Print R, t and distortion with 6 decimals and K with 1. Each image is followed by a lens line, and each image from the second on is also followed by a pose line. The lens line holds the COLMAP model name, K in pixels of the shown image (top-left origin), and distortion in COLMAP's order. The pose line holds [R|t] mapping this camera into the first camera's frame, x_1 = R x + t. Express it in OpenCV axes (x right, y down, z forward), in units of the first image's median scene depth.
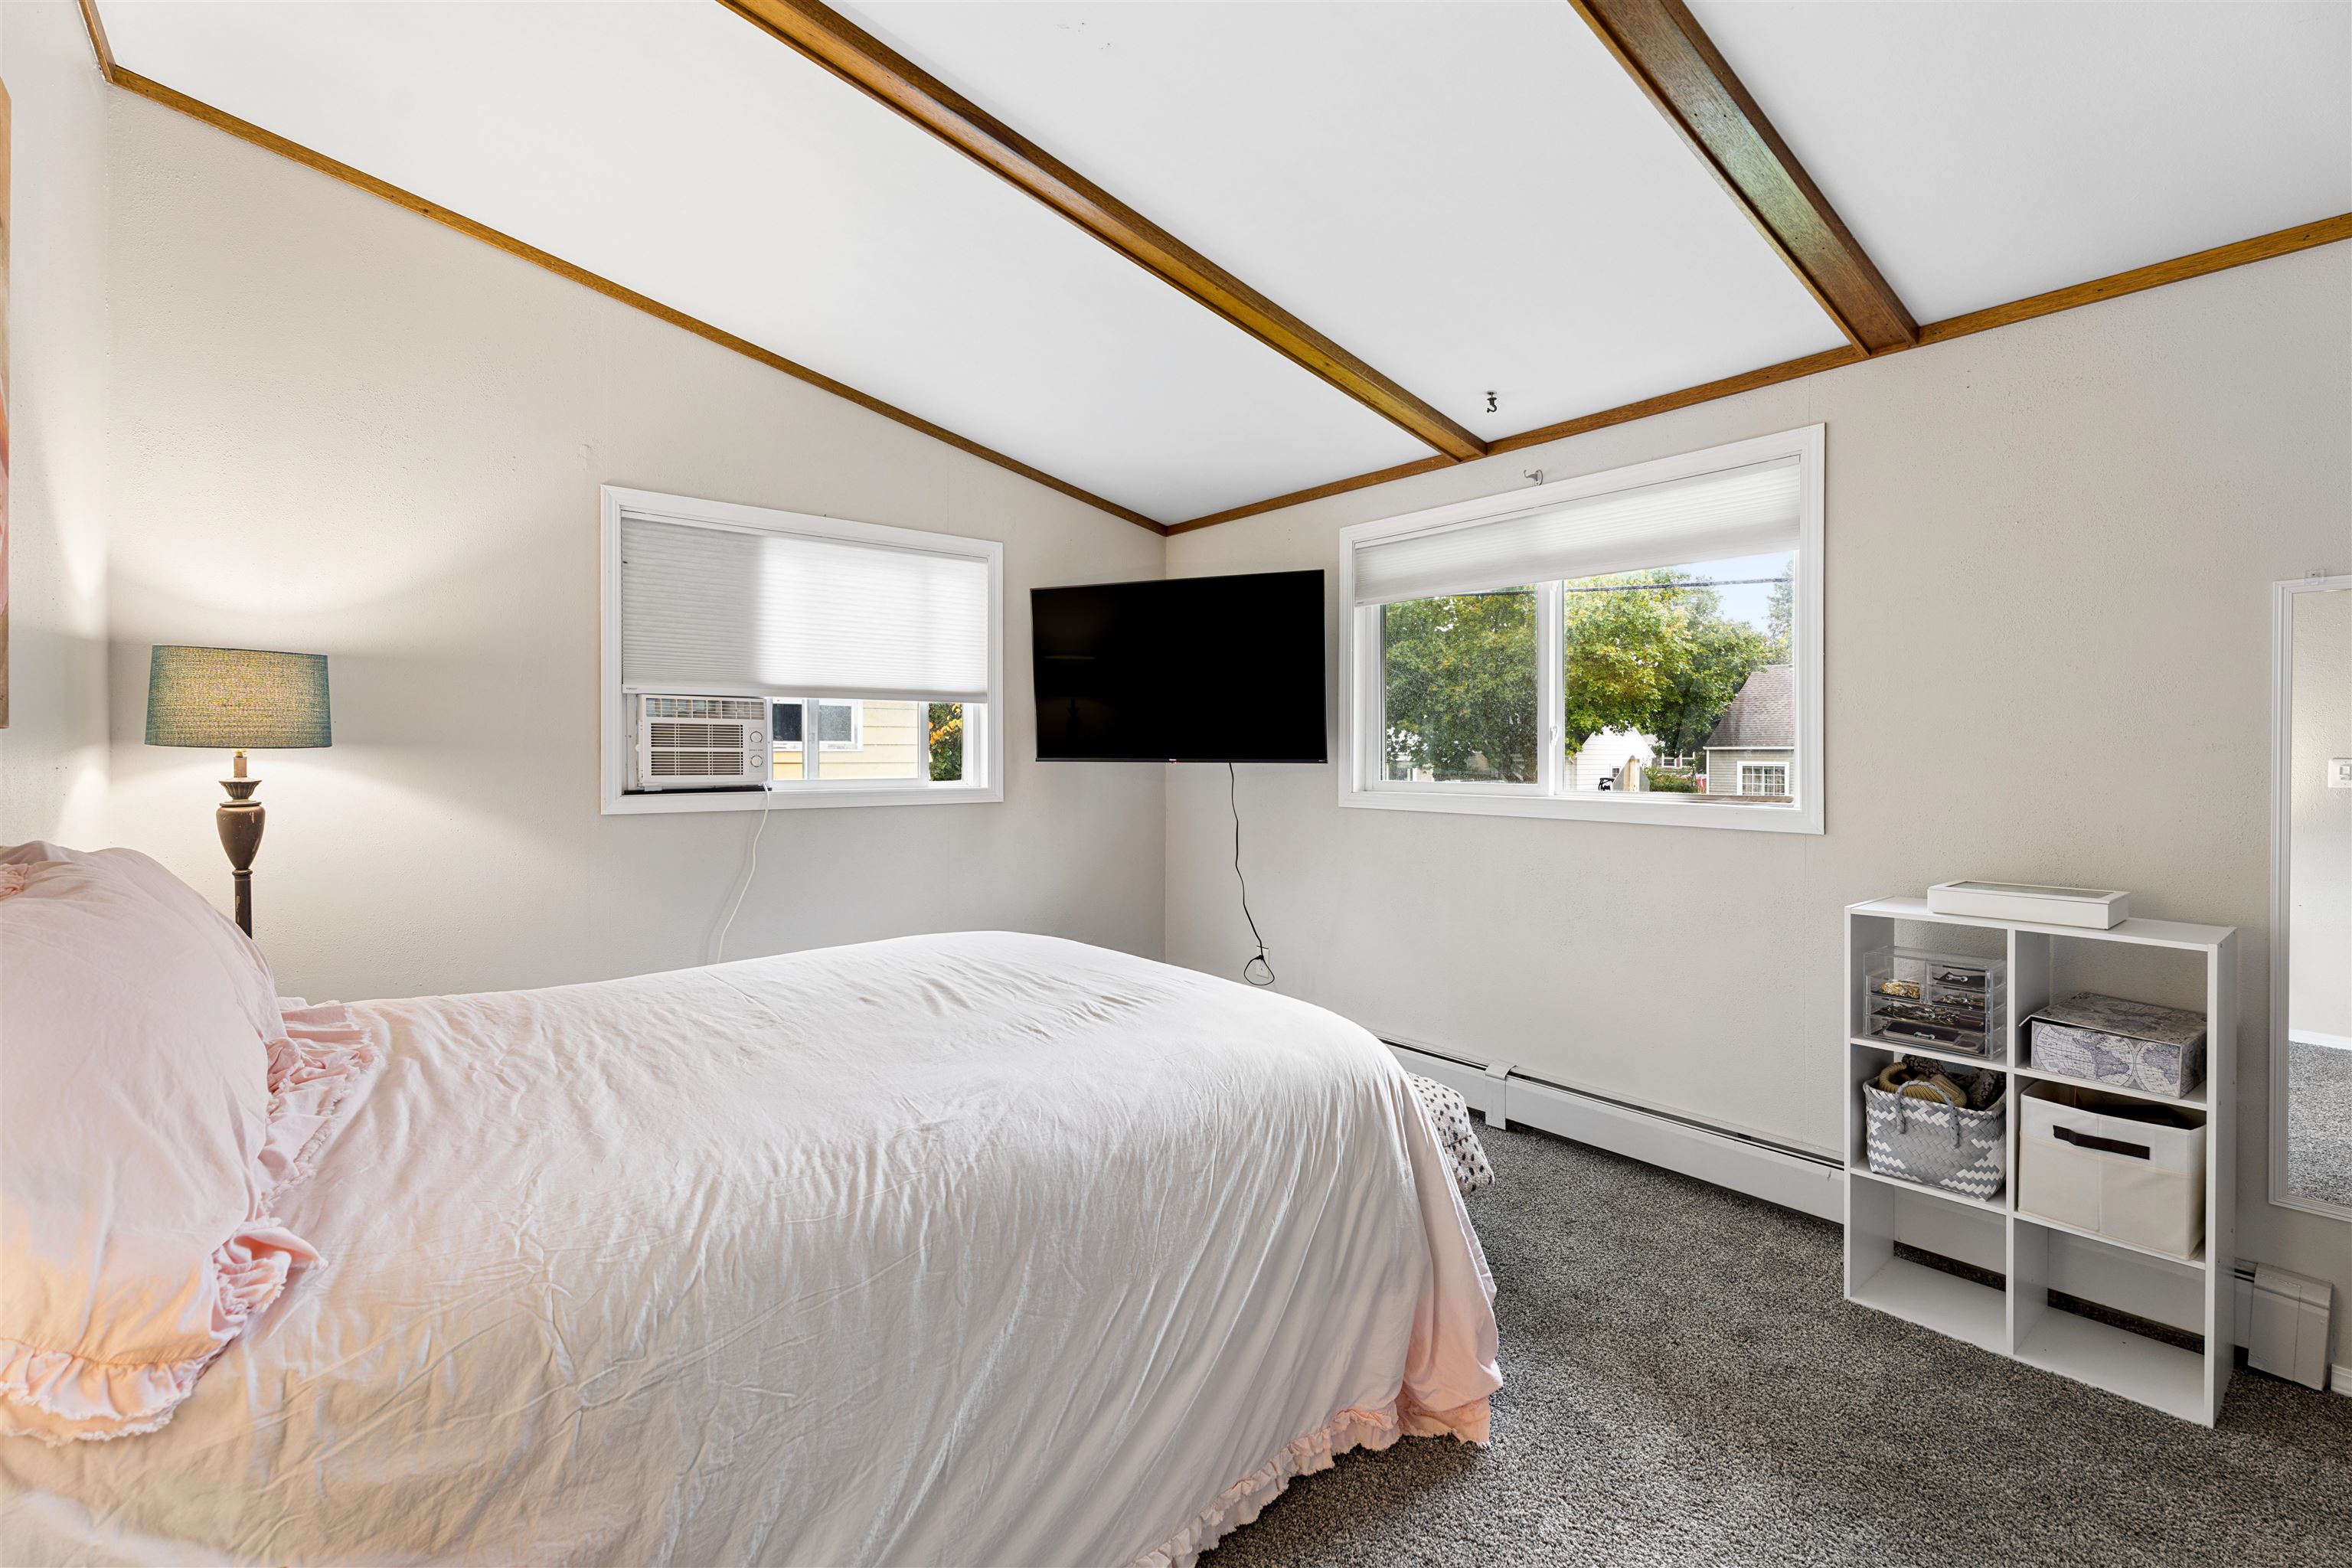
lens RADIAL K [[1052.8, 0, 1178.8], [0, 1052.8, 763.1], [0, 0, 1]] dist [0.001684, 0.000060]
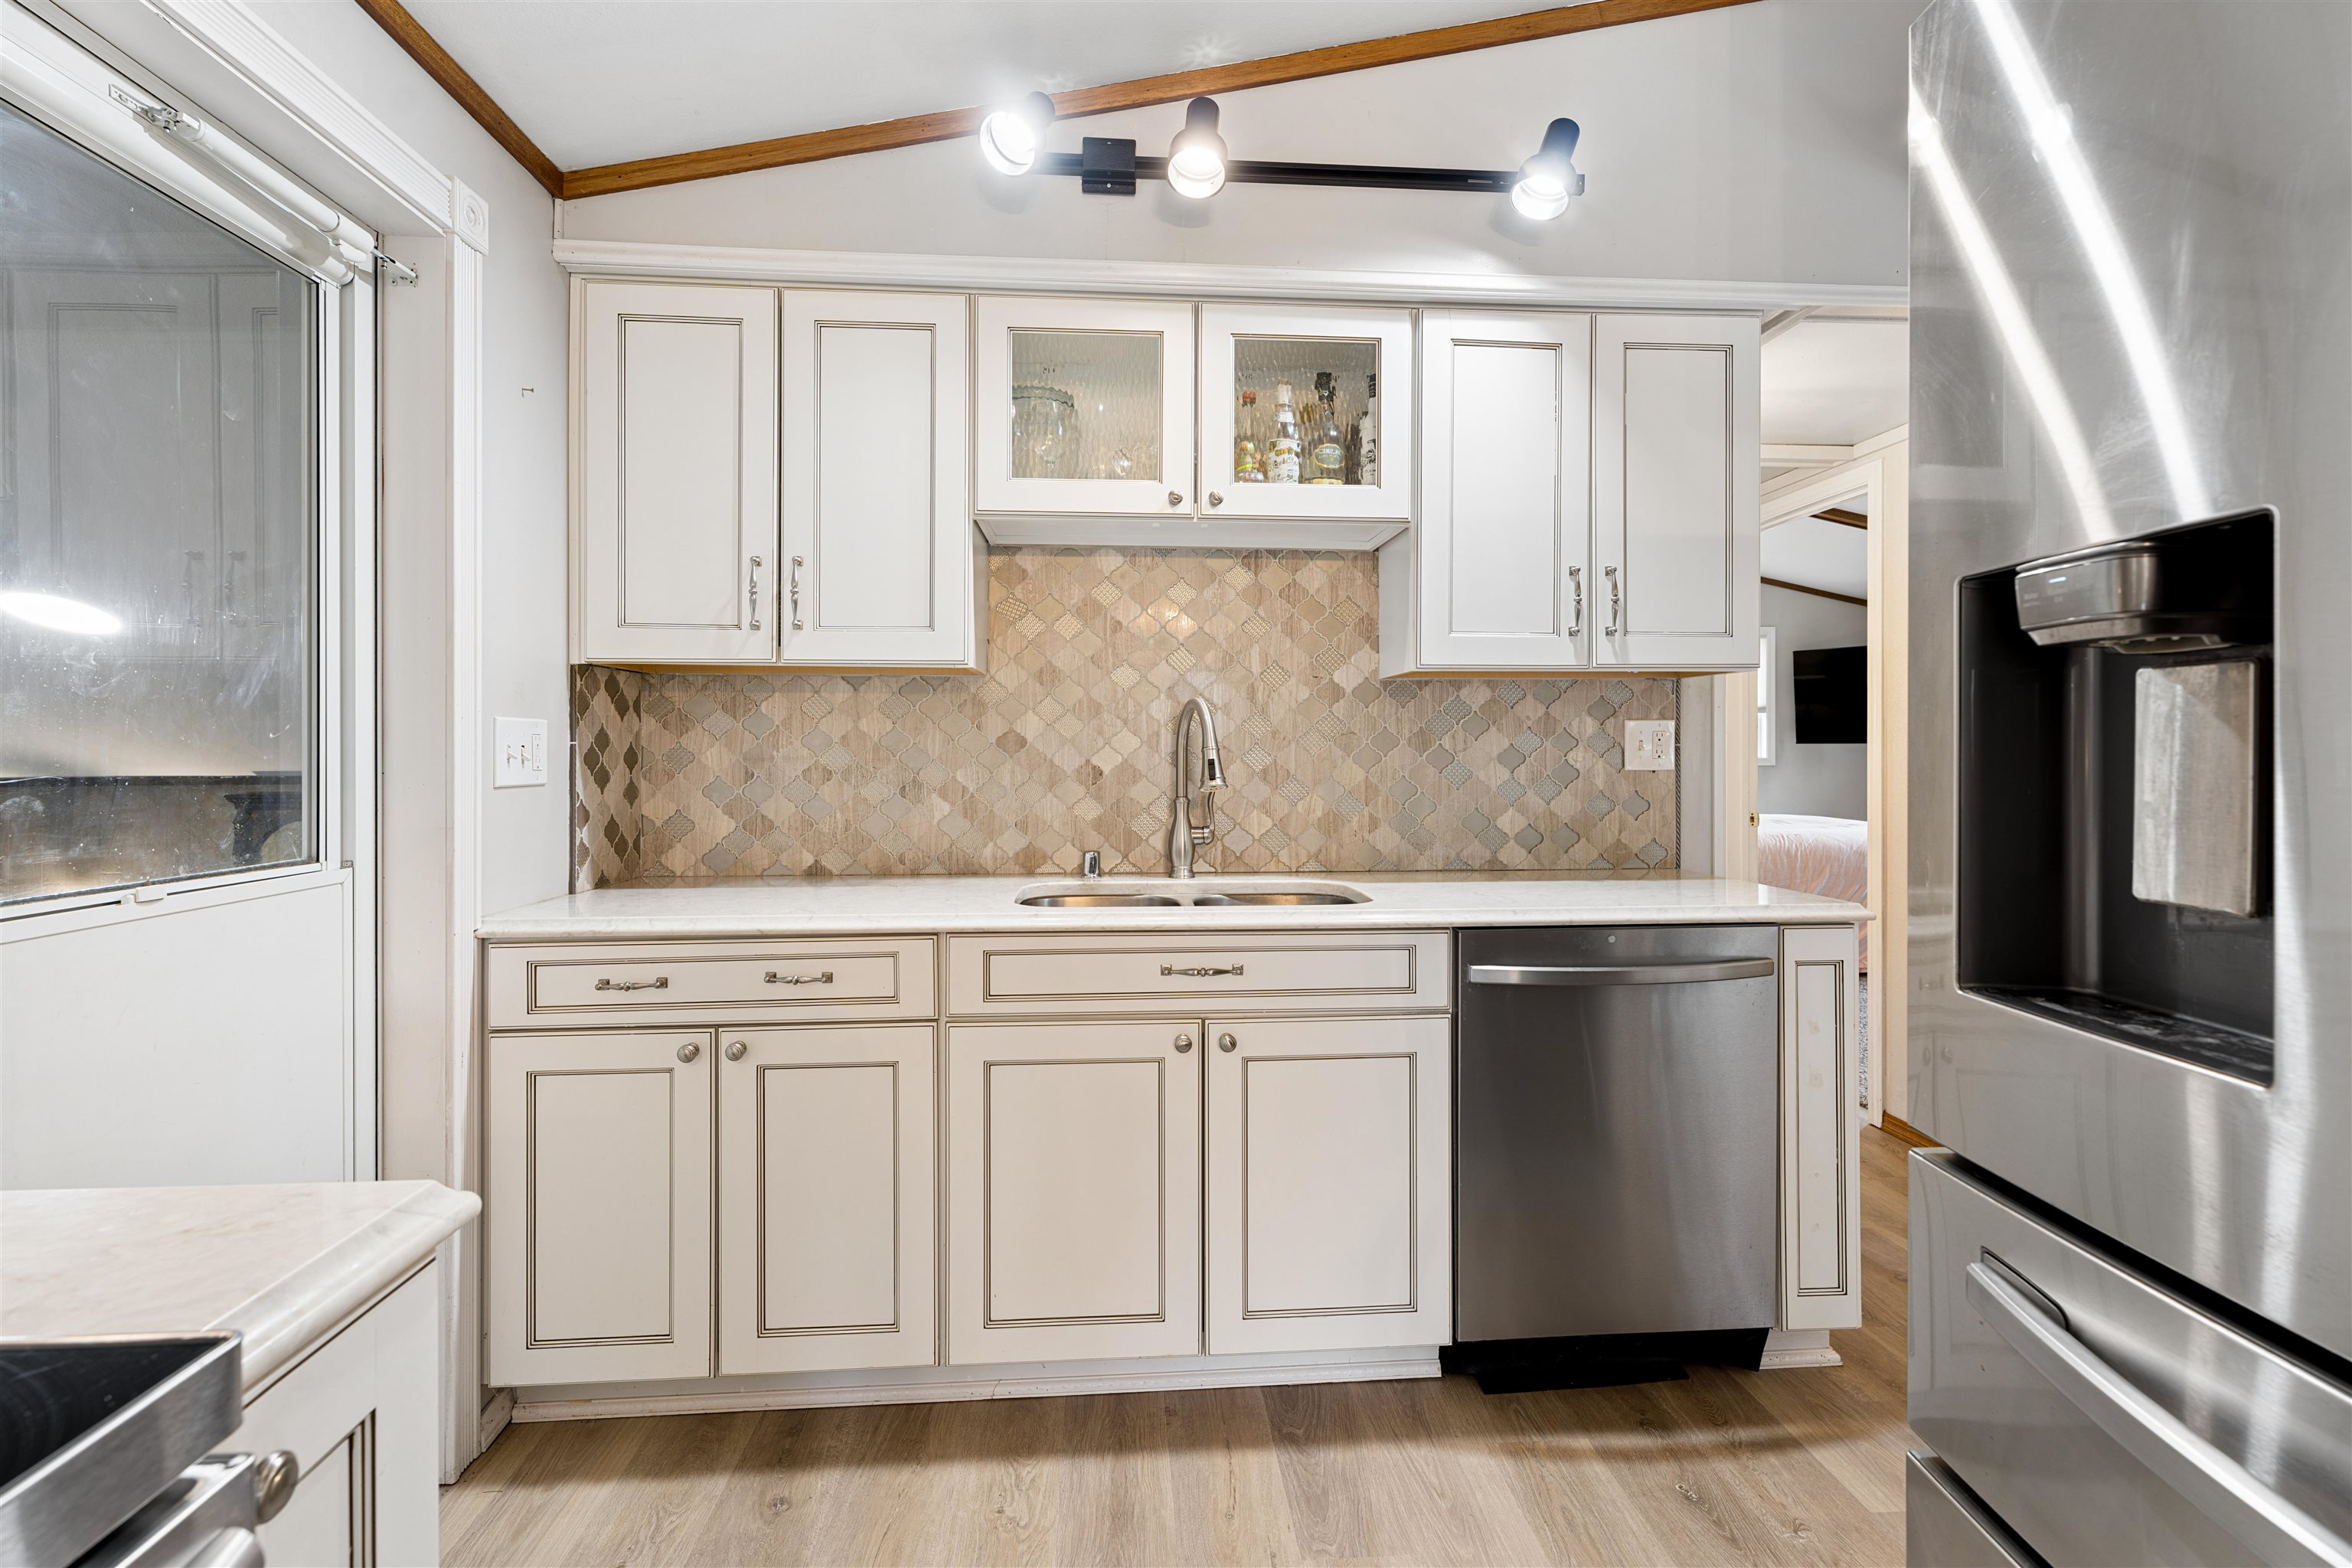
lens RADIAL K [[1052.8, 0, 1178.8], [0, 1052.8, 763.1], [0, 0, 1]] dist [0.001684, 0.000060]
pose [[0.820405, 0.008835, -0.571715, 0.035757], [-0.005874, 0.999958, 0.007024, 0.025543], [0.571753, -0.002405, 0.820422, -1.167547]]
